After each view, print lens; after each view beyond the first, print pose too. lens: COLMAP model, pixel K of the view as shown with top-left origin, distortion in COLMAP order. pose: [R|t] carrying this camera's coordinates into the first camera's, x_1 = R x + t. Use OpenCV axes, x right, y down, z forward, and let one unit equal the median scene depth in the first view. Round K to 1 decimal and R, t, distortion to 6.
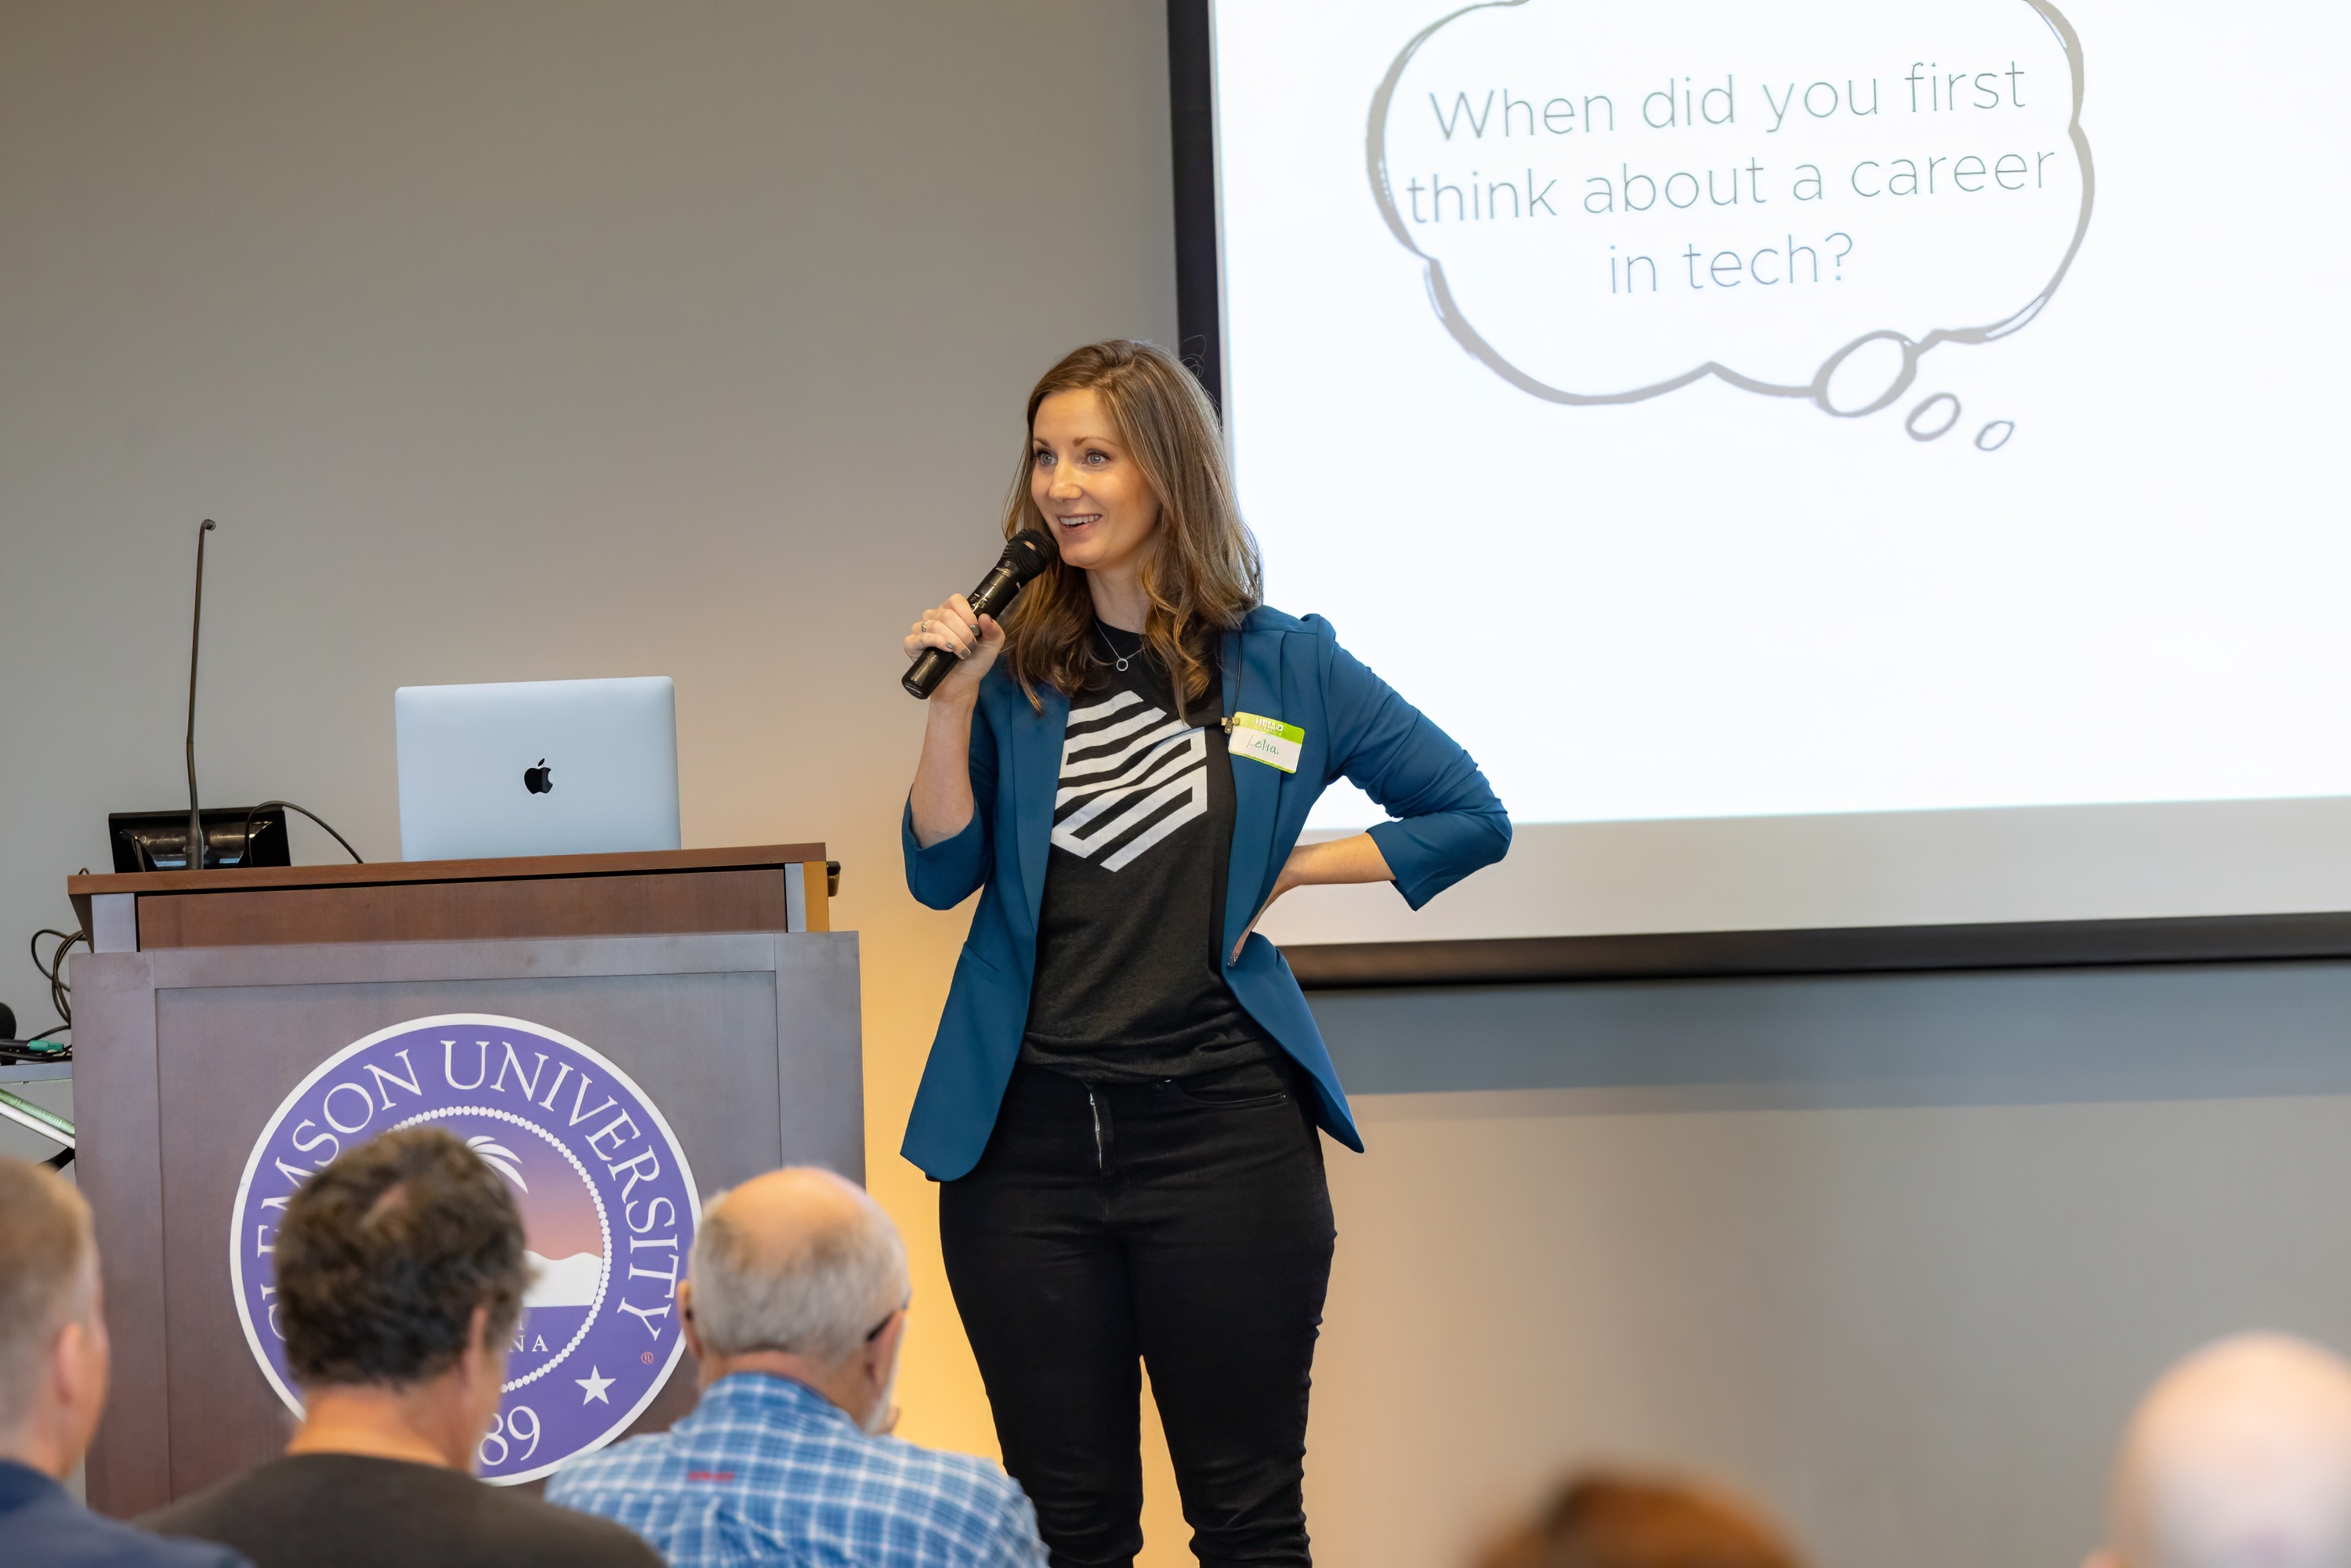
lens RADIAL K [[14519.6, 0, 989.6], [0, 14519.6, 728.4], [0, 0, 1]] dist [0.203911, 0.000000]
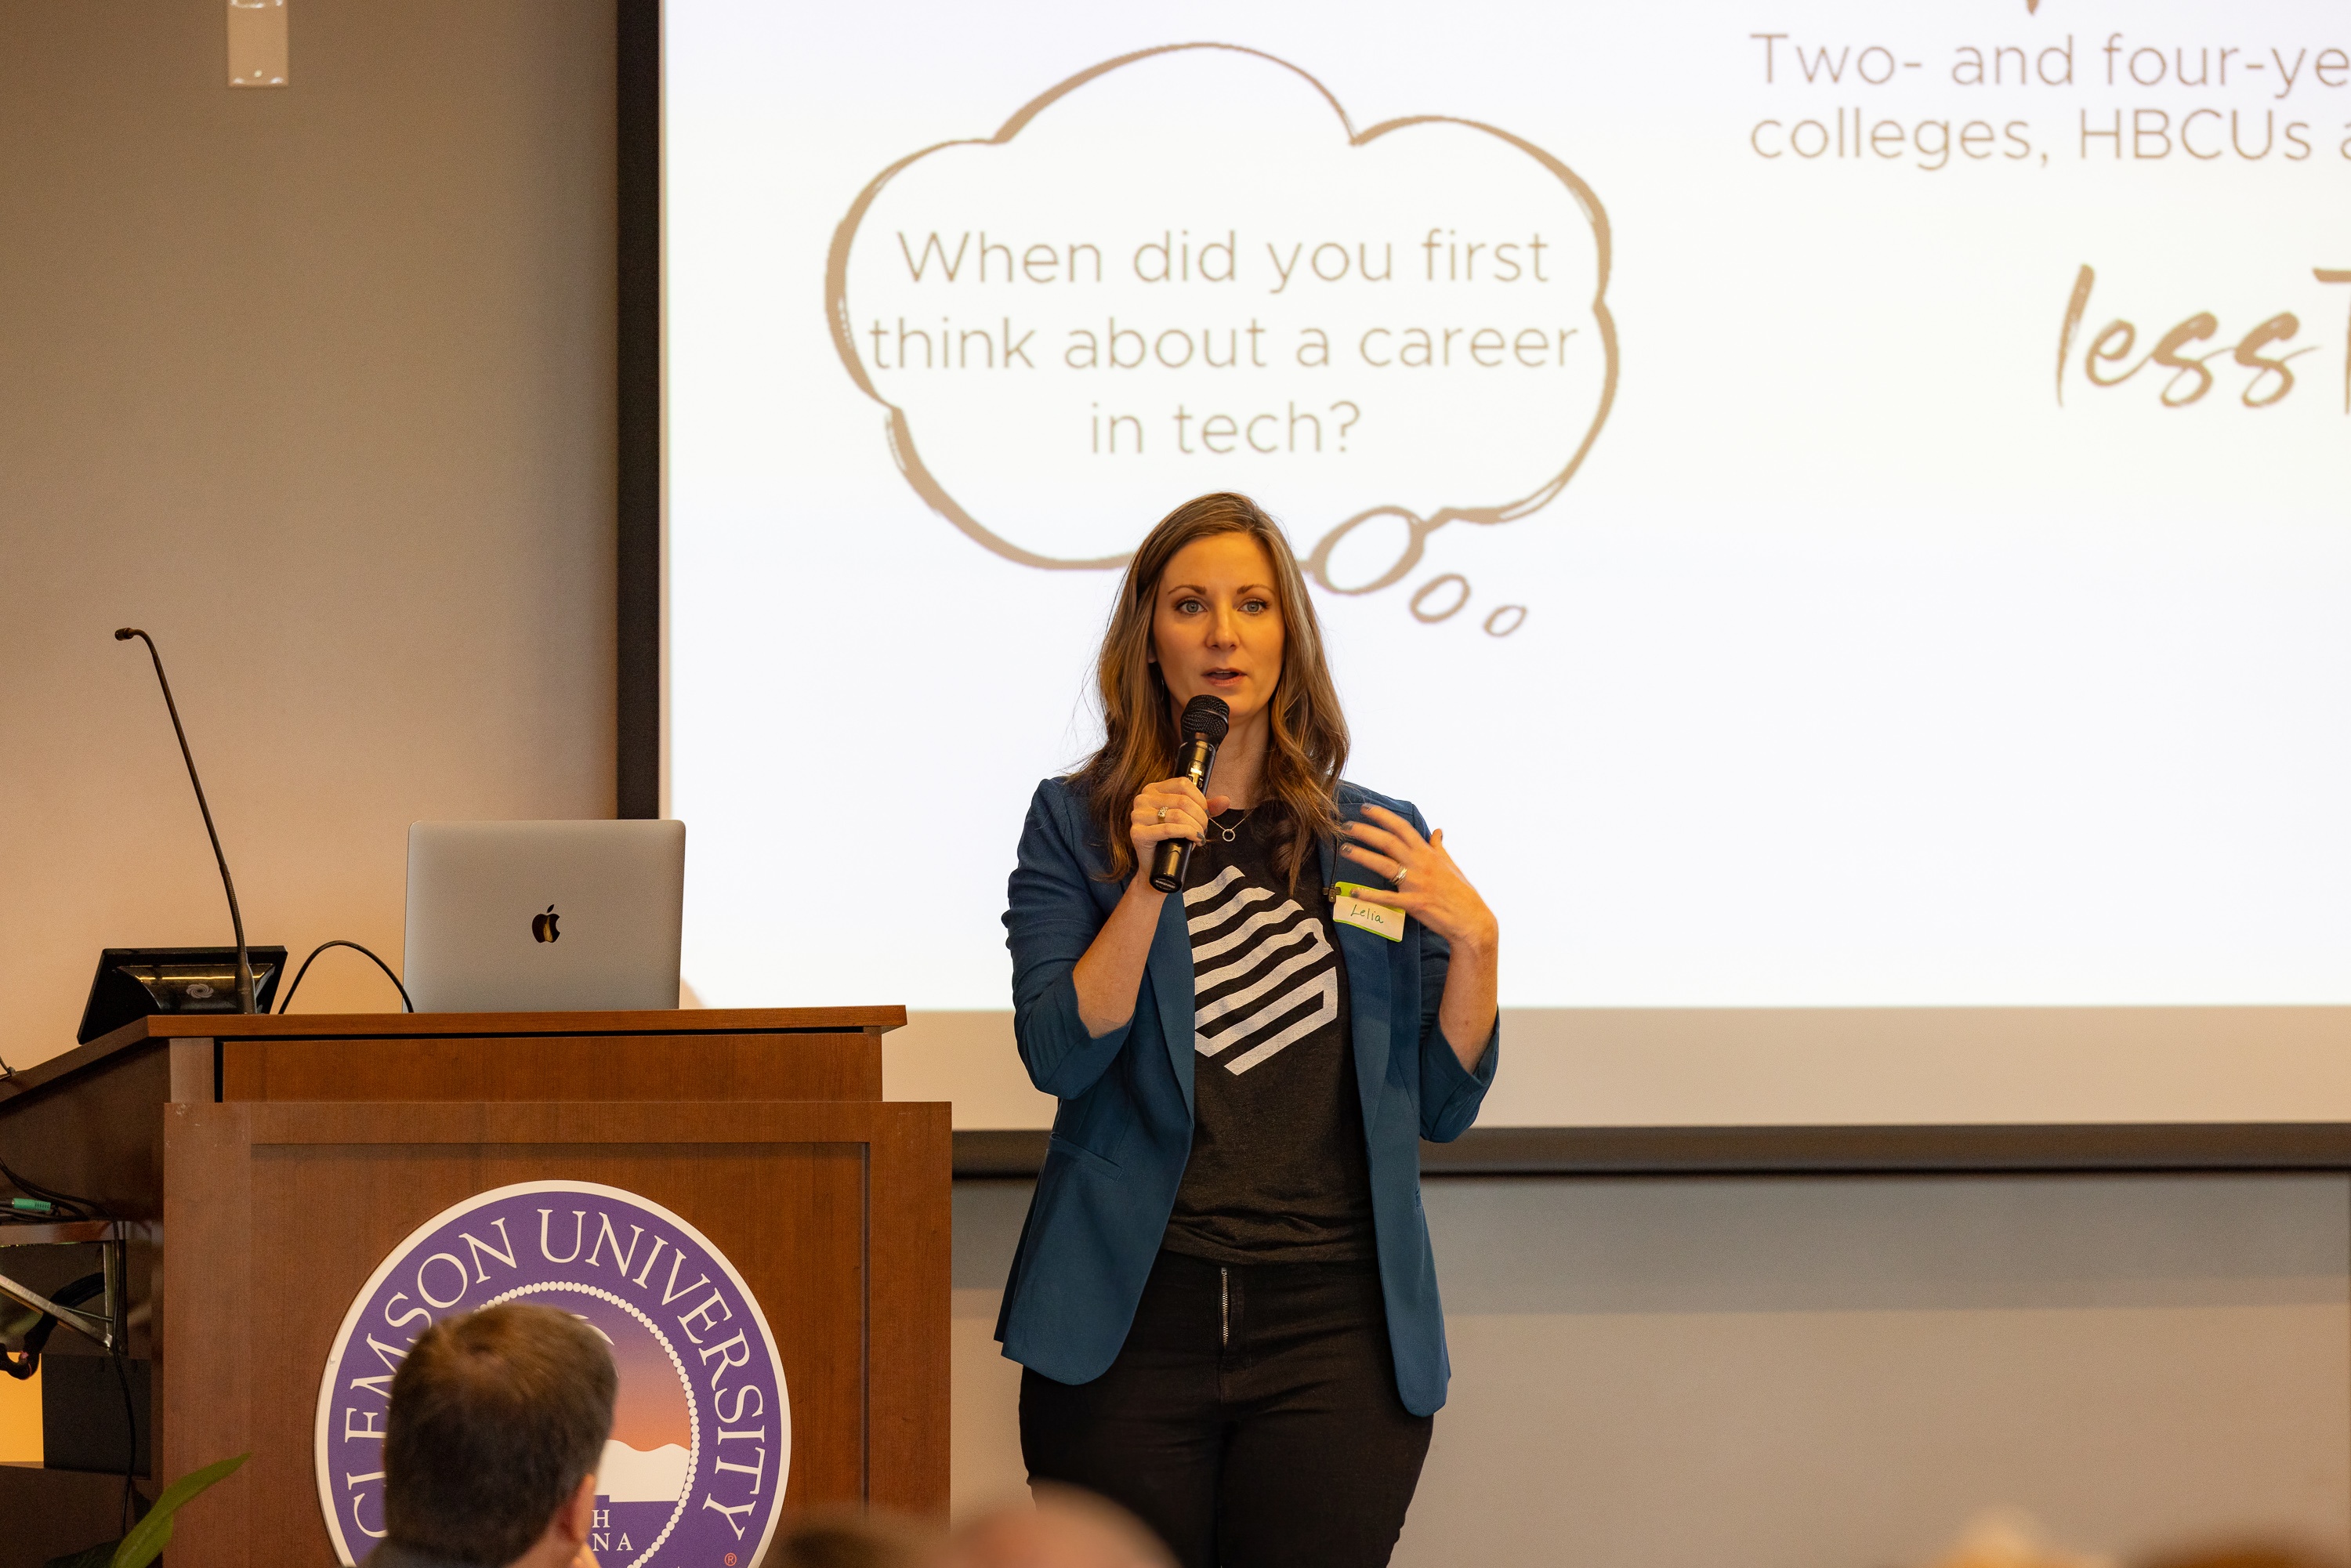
lens RADIAL K [[14519.6, 0, 1165.1], [0, 14519.6, 795.6], [0, 0, 1]] dist [0.203911, 0.000000]
pose [[0.872592, 0.037499, 0.487008, -0.449369], [-0.030462, 0.999286, -0.022364, 0.014749], [-0.487499, 0.004680, 0.873111, 0.182975]]
